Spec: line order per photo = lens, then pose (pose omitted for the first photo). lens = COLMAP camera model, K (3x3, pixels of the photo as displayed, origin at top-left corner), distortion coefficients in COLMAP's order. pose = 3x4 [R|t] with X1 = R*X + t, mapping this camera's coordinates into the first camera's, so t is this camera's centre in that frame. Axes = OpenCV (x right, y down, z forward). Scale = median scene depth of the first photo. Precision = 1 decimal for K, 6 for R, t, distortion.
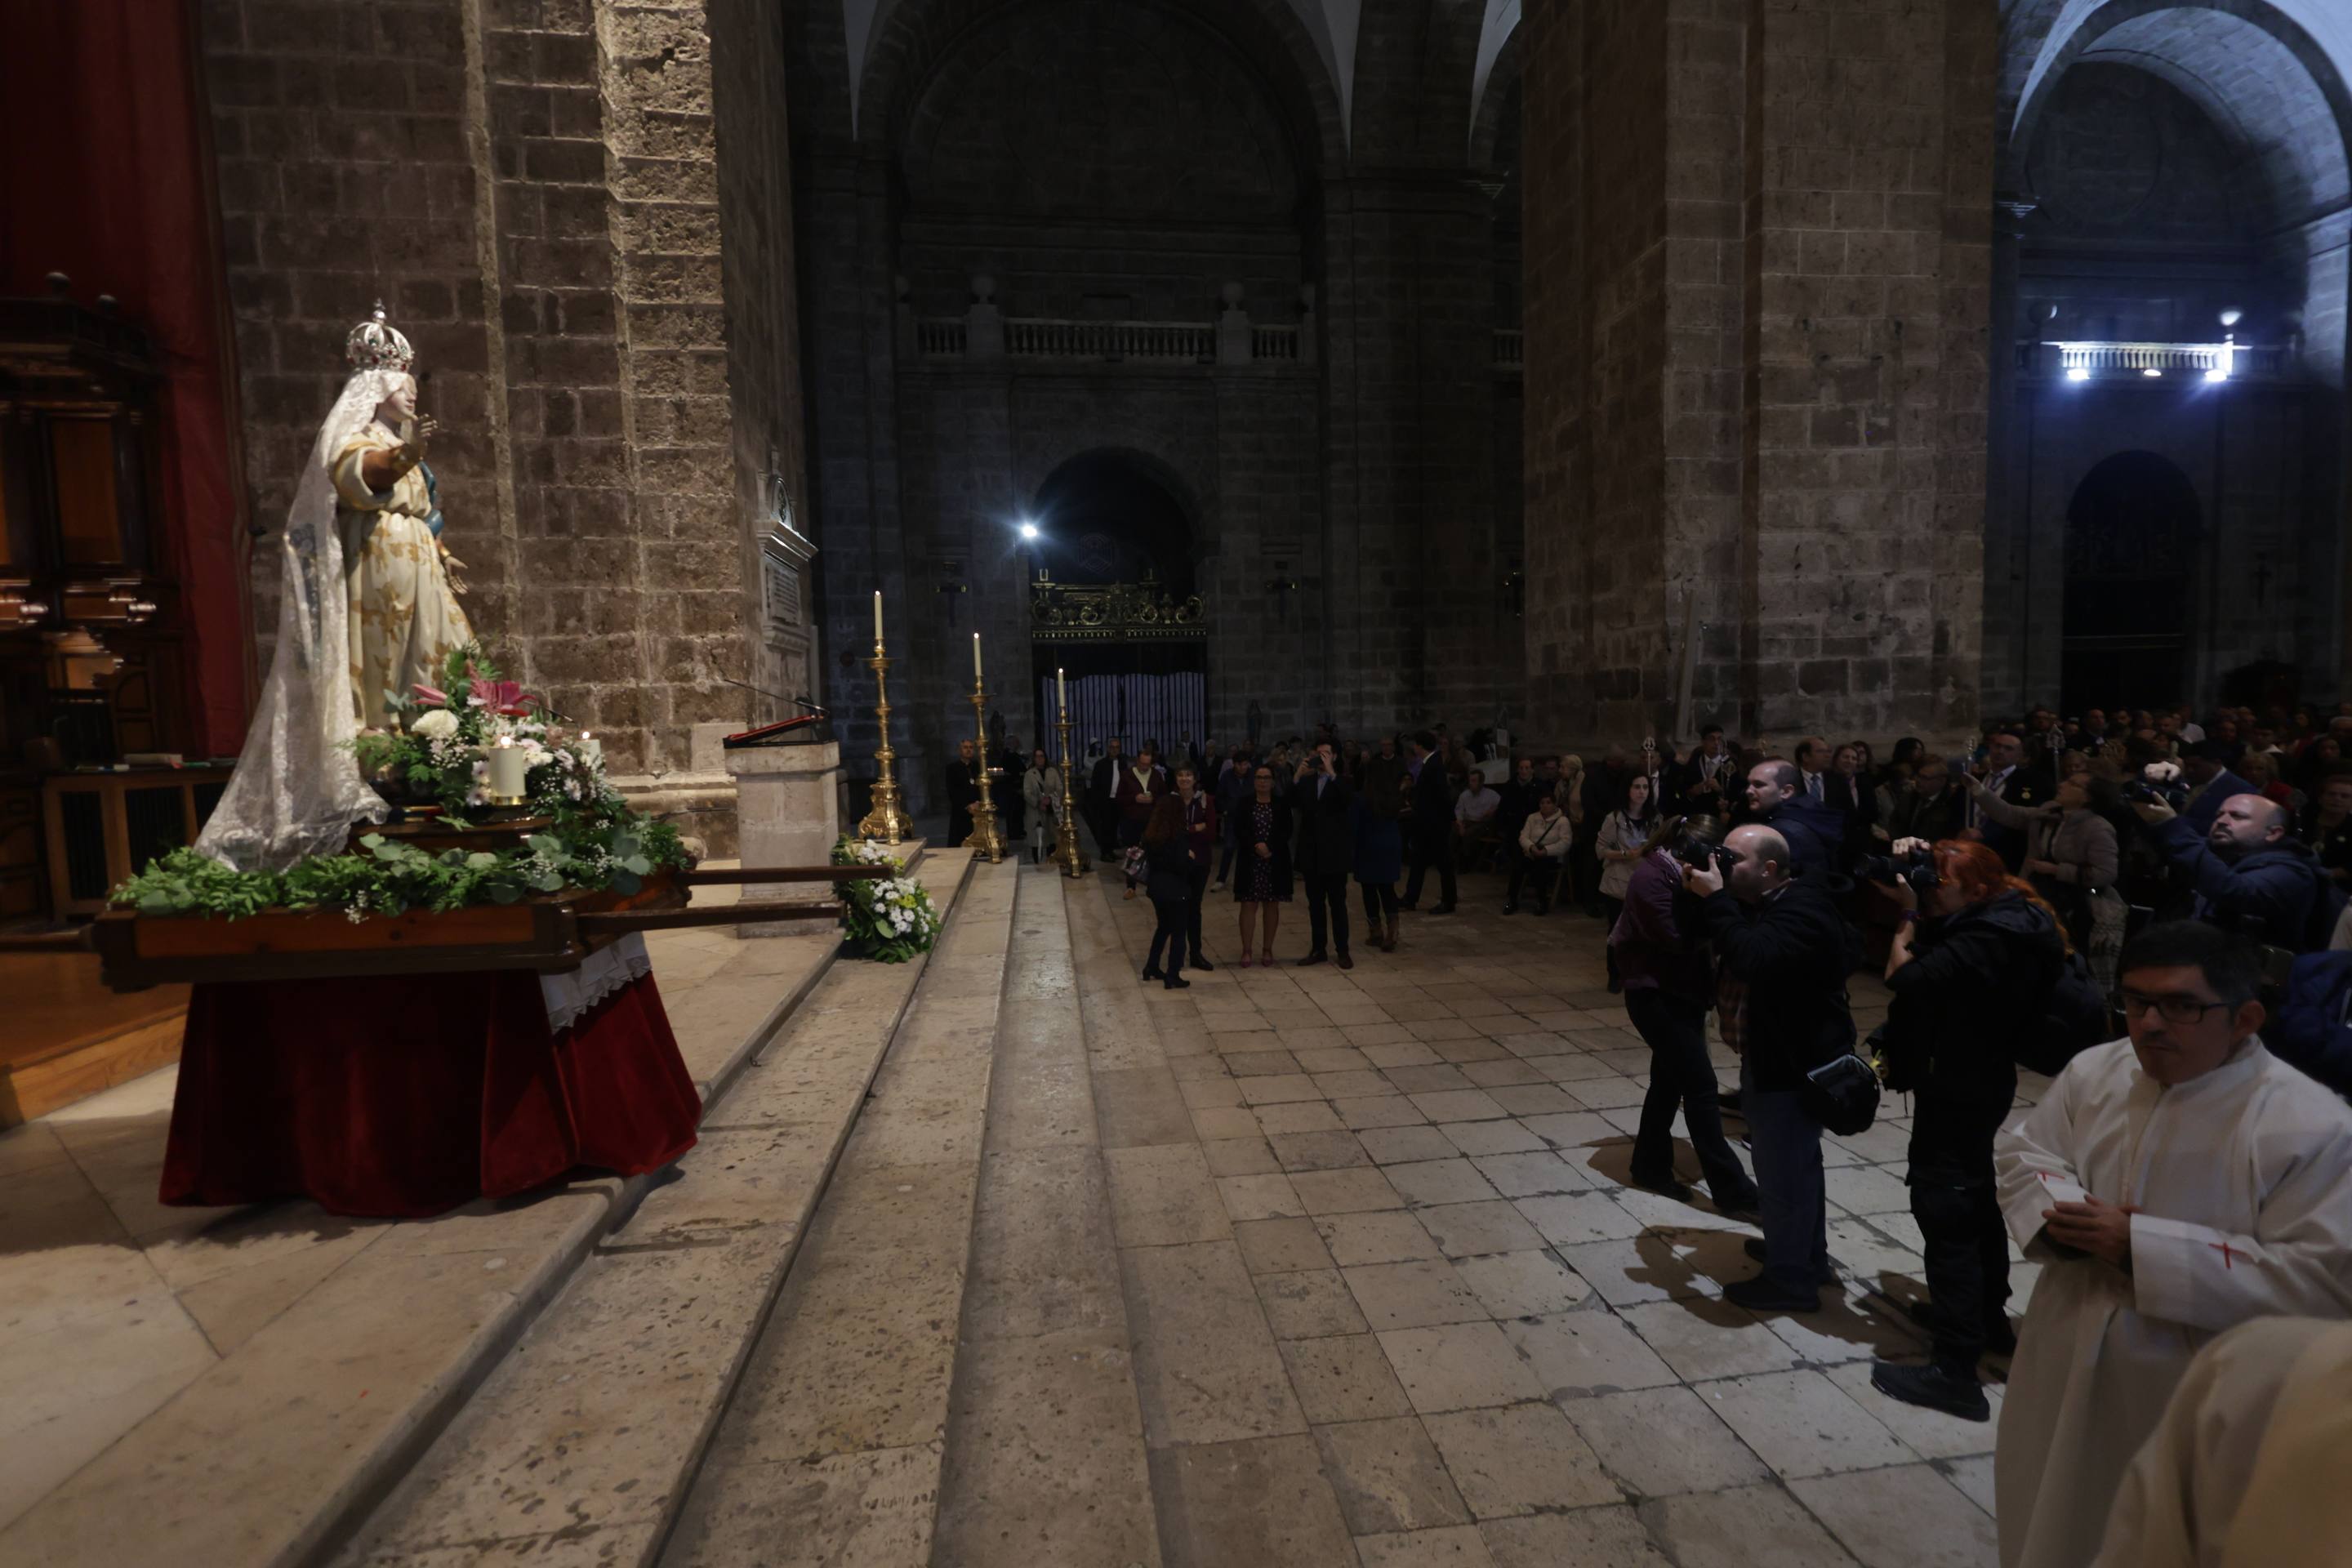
lens RADIAL K [[1122.5, 0, 1178.4], [0, 1122.5, 761.4], [0, 0, 1]] dist [0.020240, -0.000356]
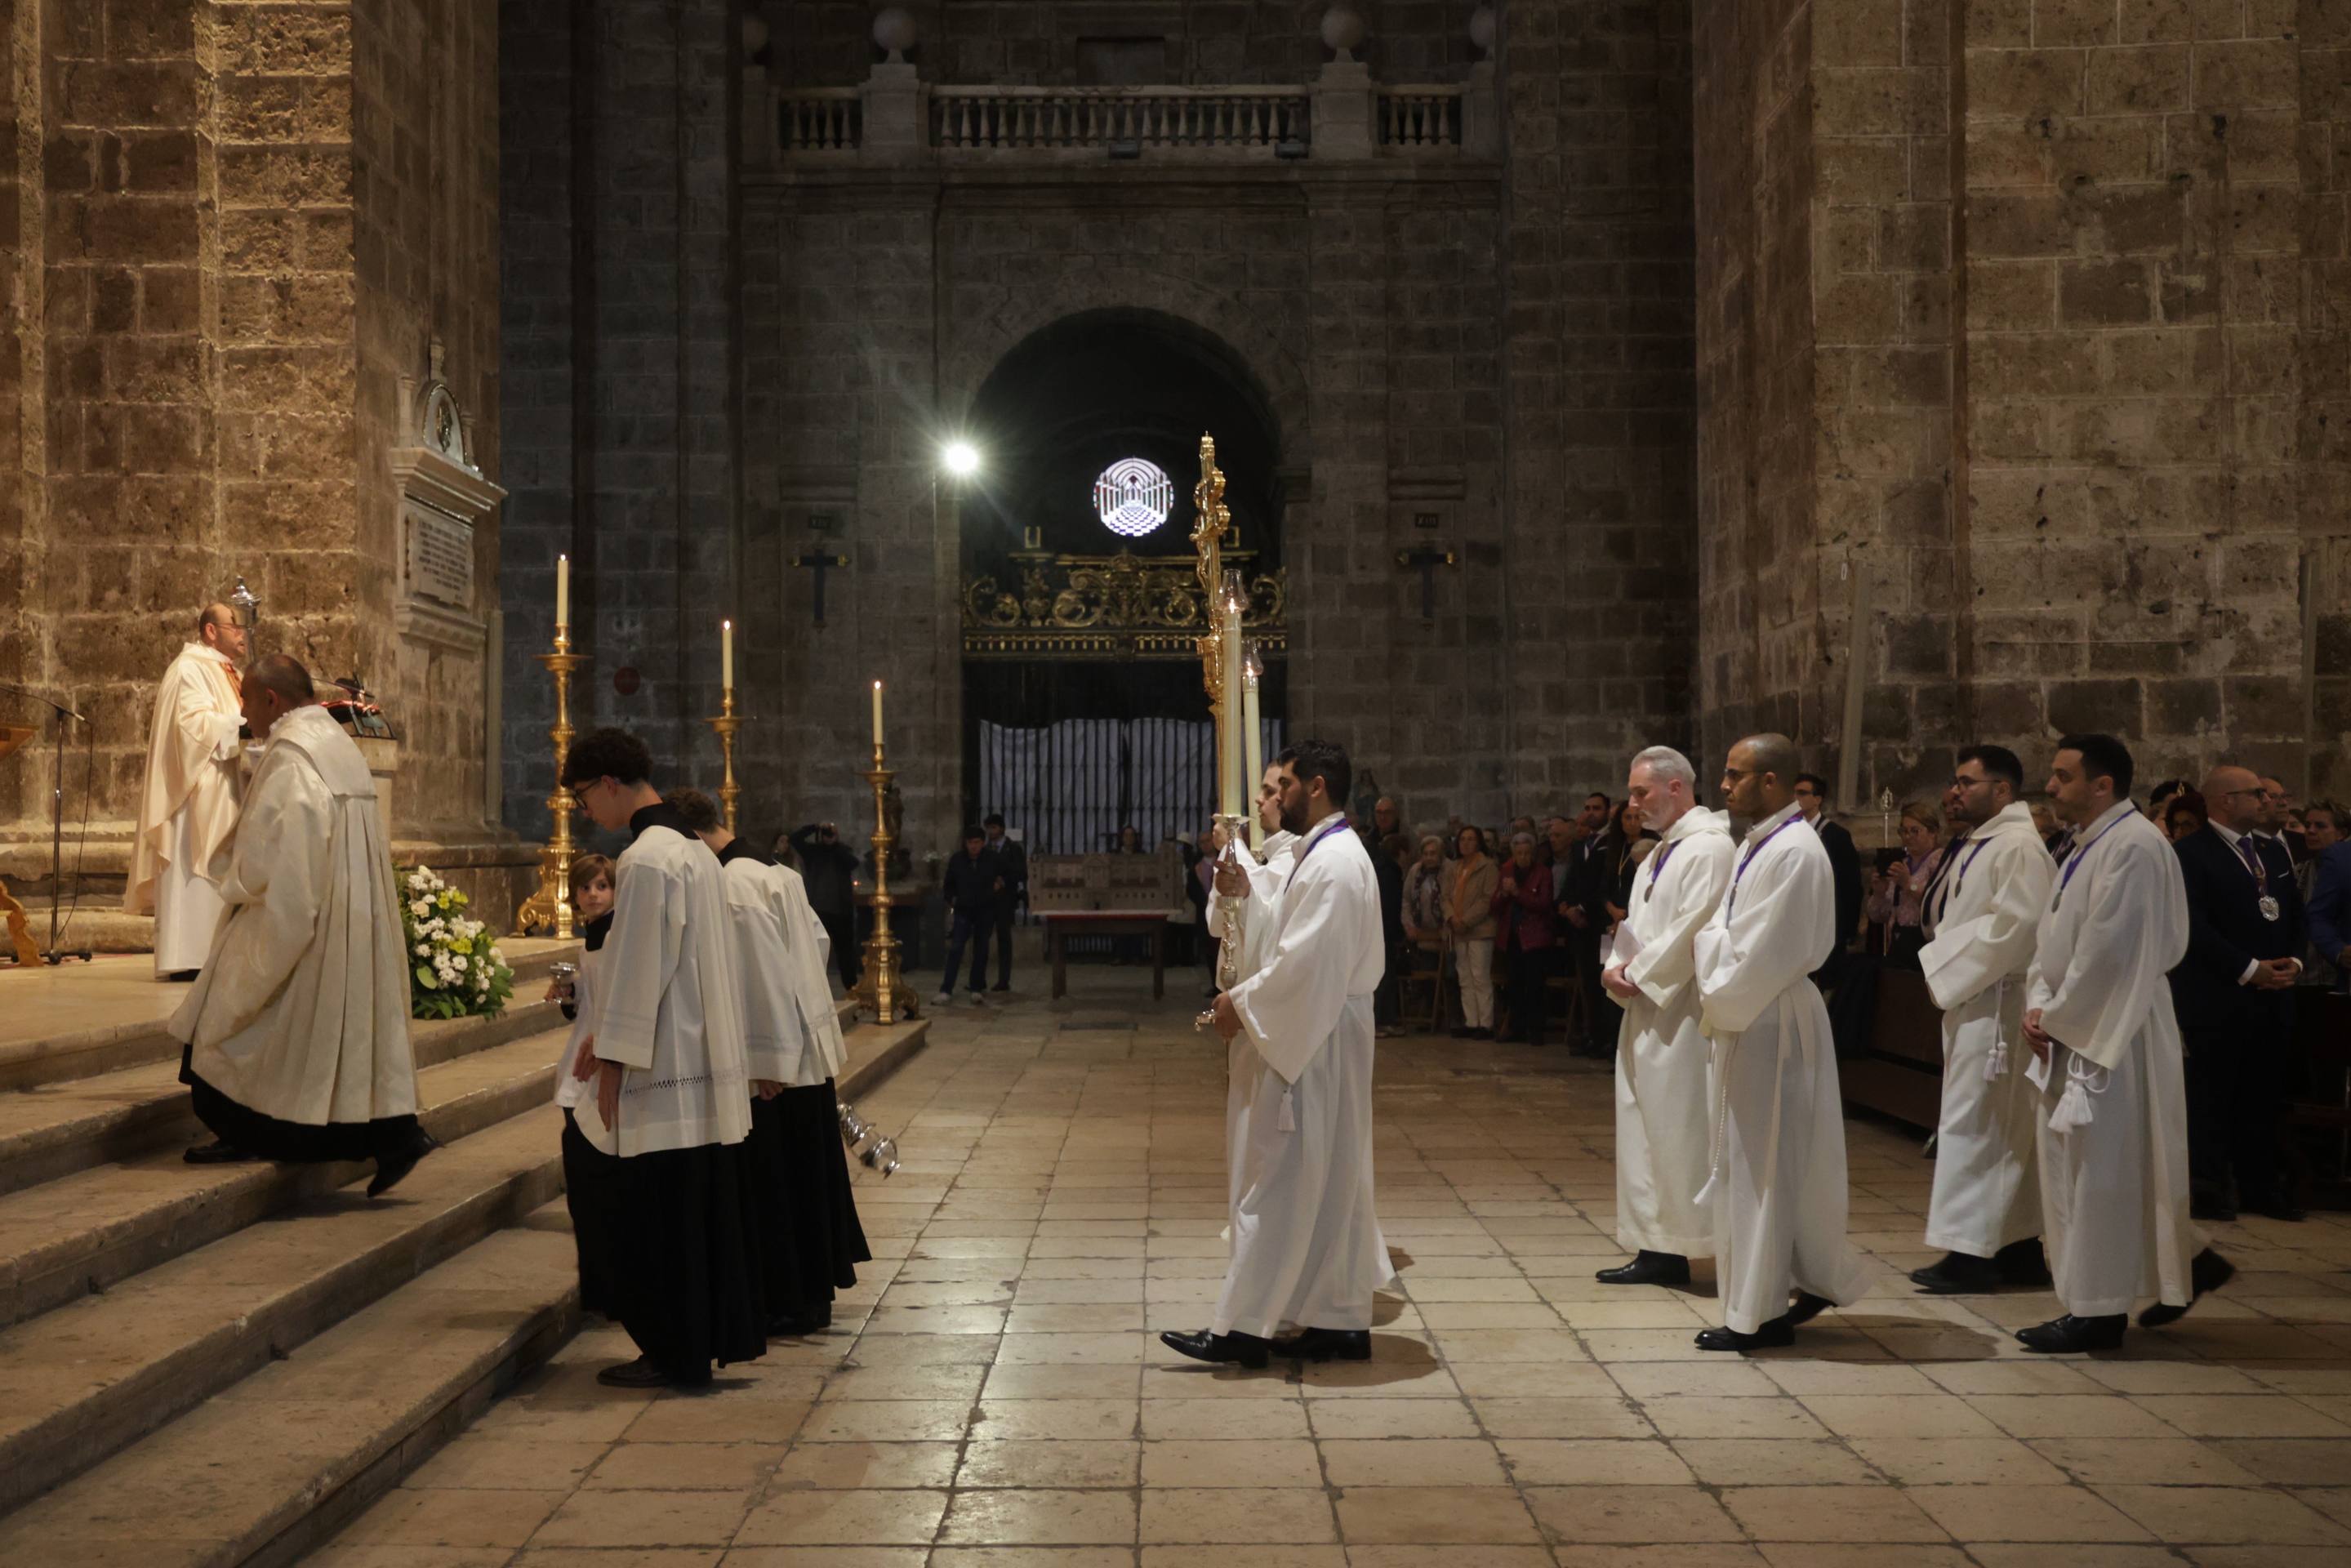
lens RADIAL K [[2669.5, 0, 1204.3], [0, 2669.5, 720.4], [0, 0, 1]] dist [0.120985, 0.057888]
pose [[0.987037, 0.014523, -0.159837, 0.341320], [-0.030257, 0.994877, -0.096455, 0.082459], [0.157618, 0.100041, 0.982420, -0.461713]]
